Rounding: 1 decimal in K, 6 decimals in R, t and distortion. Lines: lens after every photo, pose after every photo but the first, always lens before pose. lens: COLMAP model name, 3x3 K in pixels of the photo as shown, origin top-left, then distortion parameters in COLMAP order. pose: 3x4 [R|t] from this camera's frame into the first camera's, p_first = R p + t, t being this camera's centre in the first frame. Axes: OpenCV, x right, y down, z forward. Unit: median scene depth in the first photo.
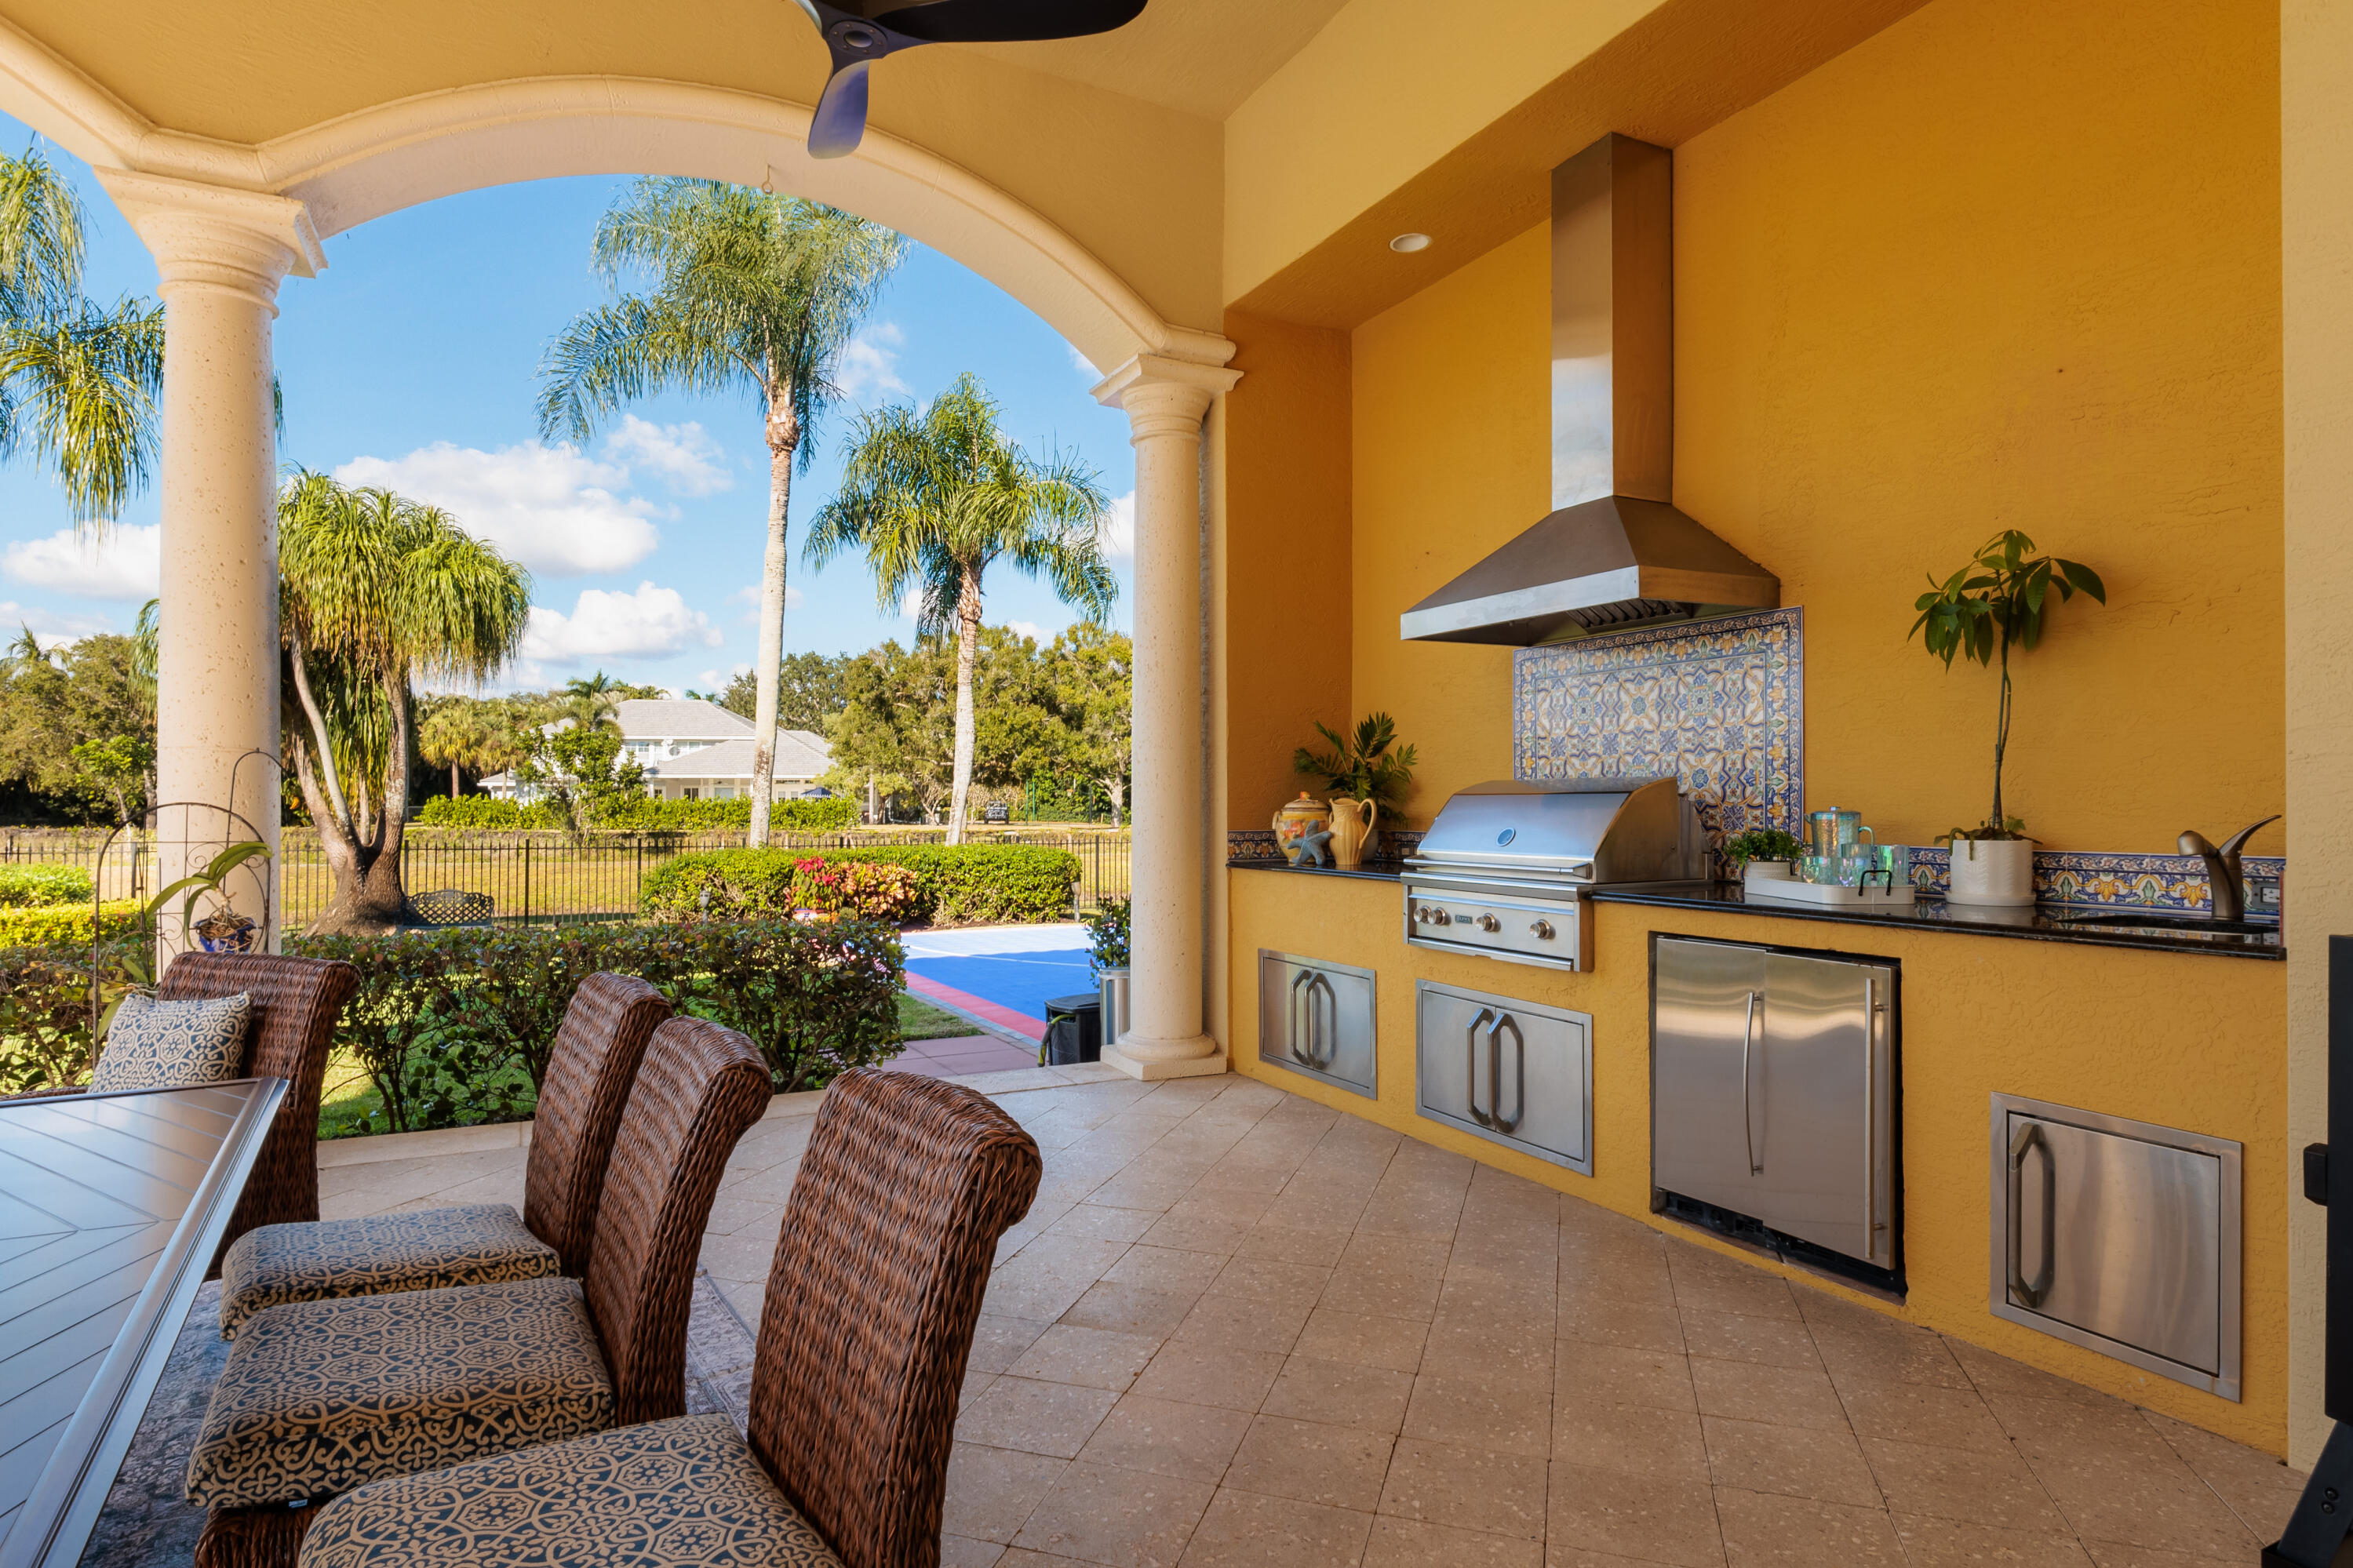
lens RADIAL K [[1258.5, 0, 1176.5], [0, 1258.5, 784.0], [0, 0, 1]] dist [-0.001913, -0.000269]
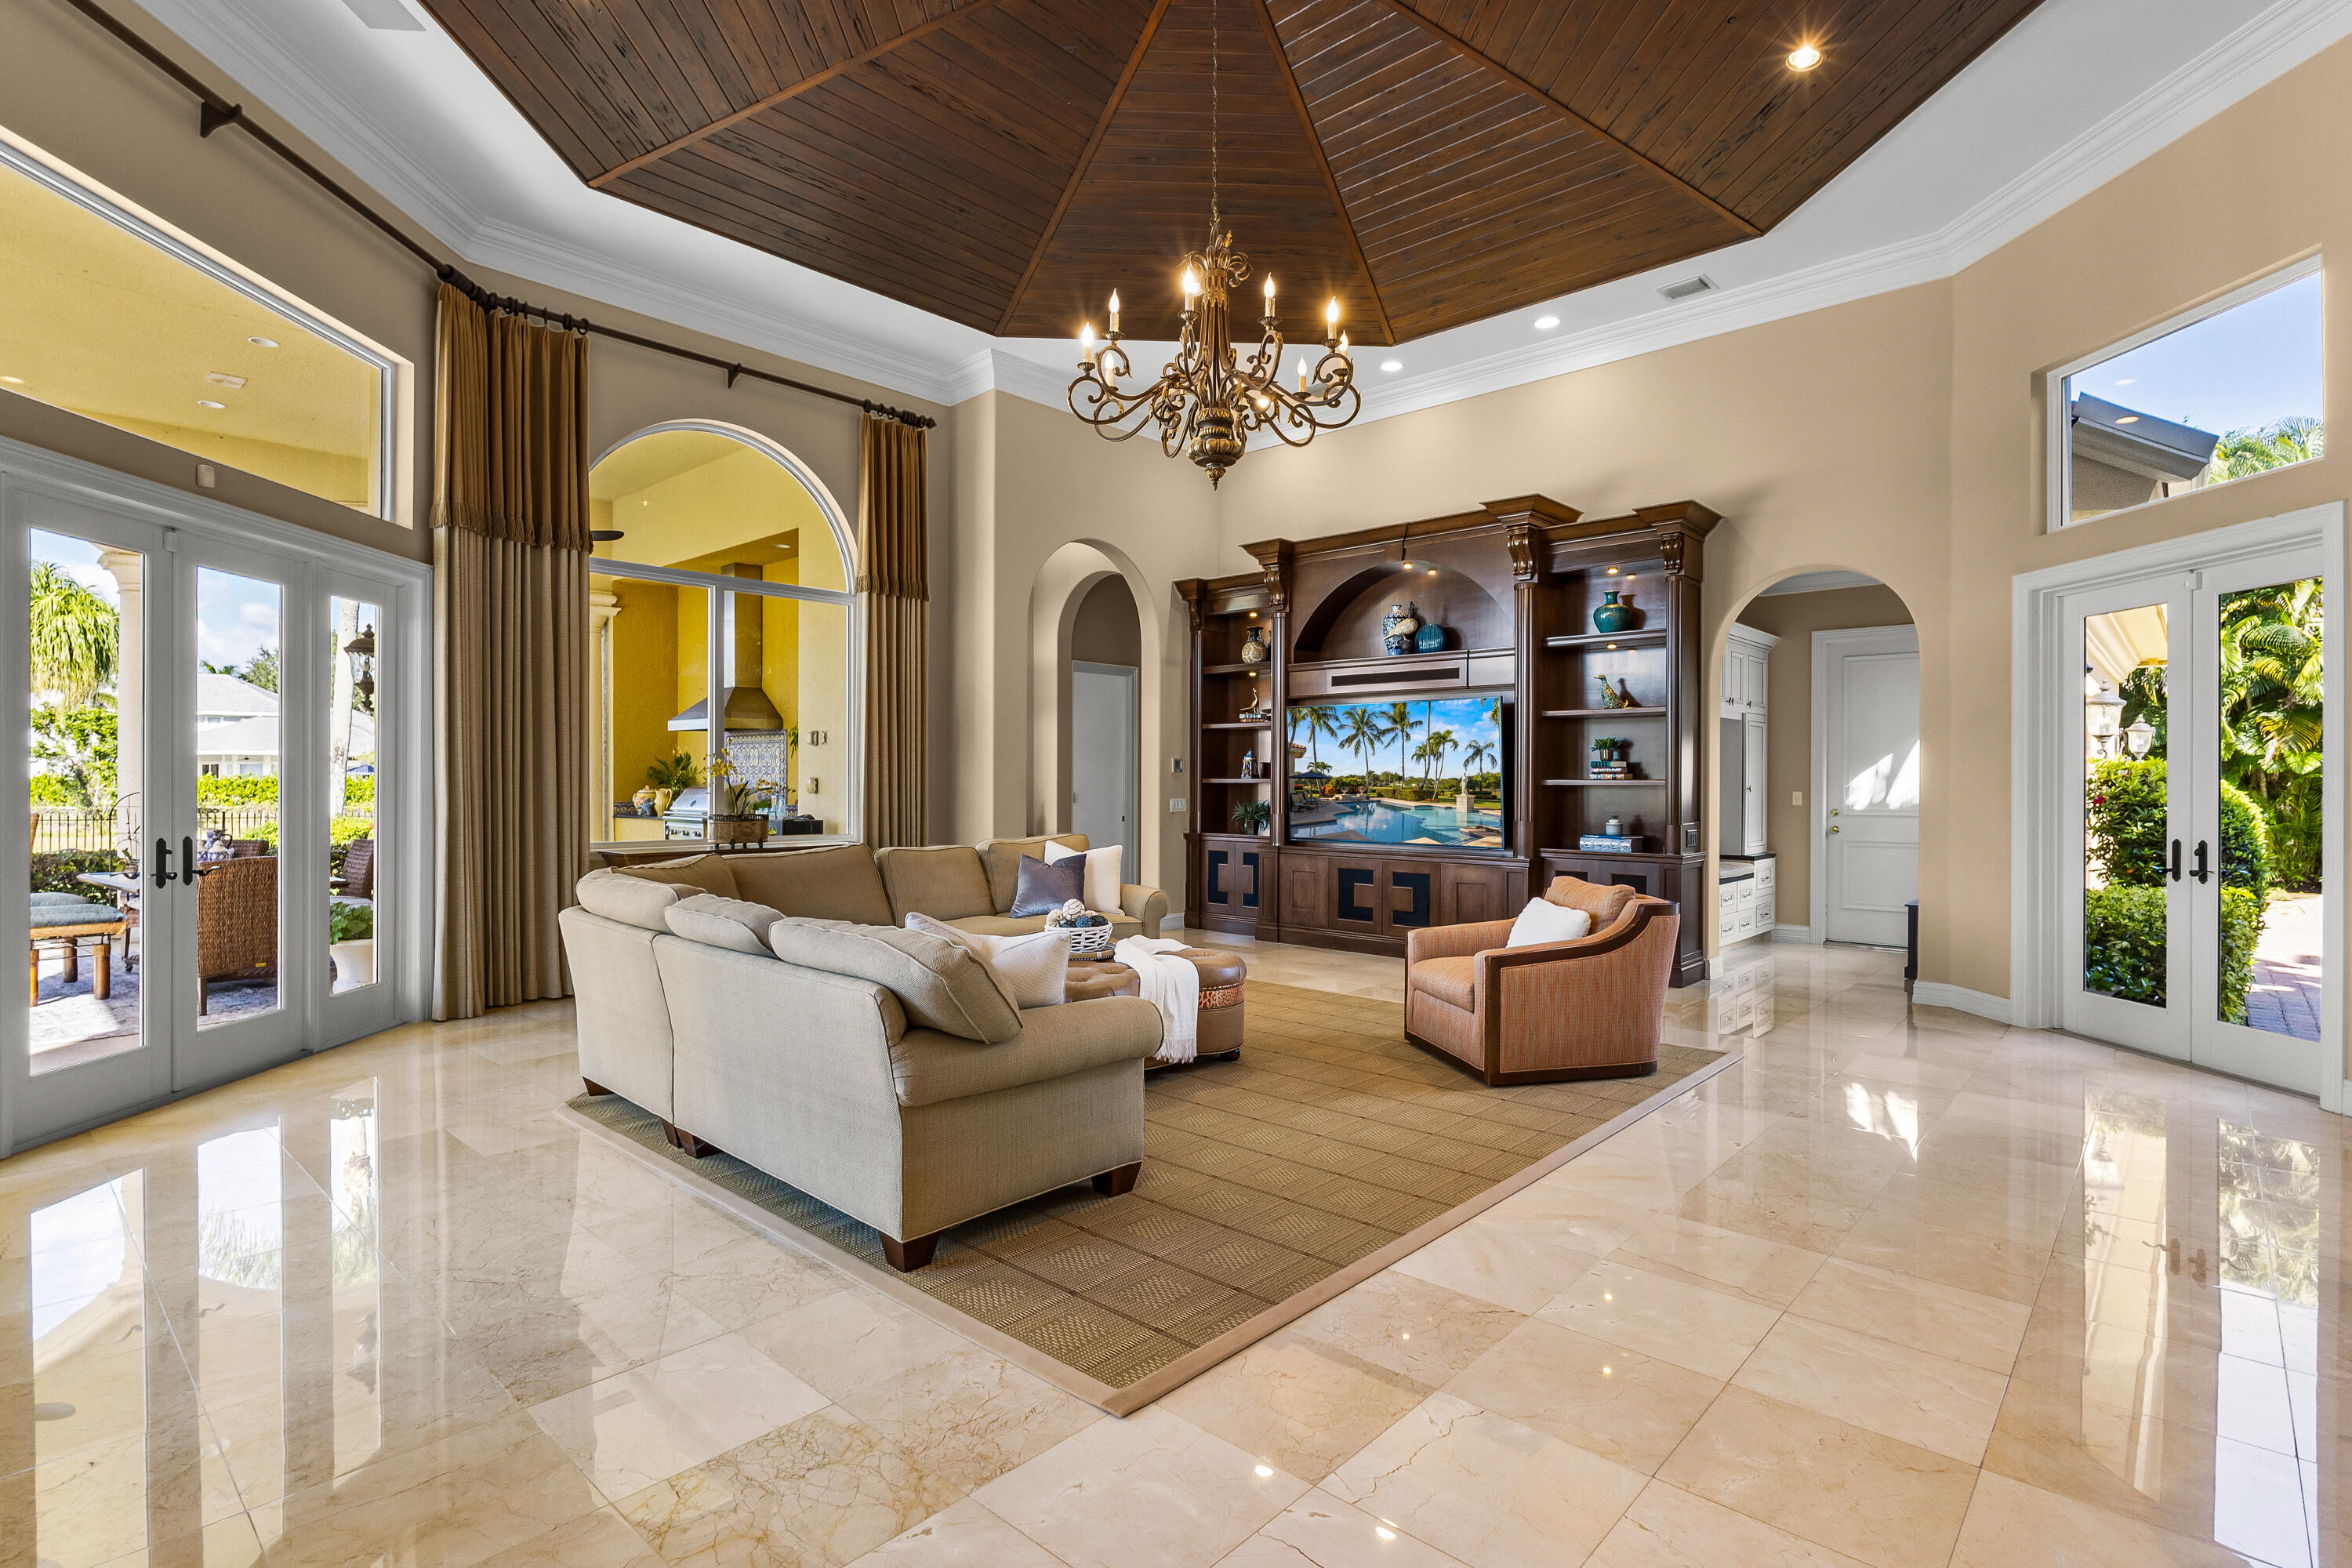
lens RADIAL K [[1149.2, 0, 1176.0], [0, 1149.2, 784.0], [0, 0, 1]] dist [0.000751, 0.000125]
pose [[0.942054, 0.002894, 0.335449, 0.064126], [-0.008809, 0.999831, 0.016114, -0.008342], [-0.335345, -0.018135, 0.941921, -0.284120]]
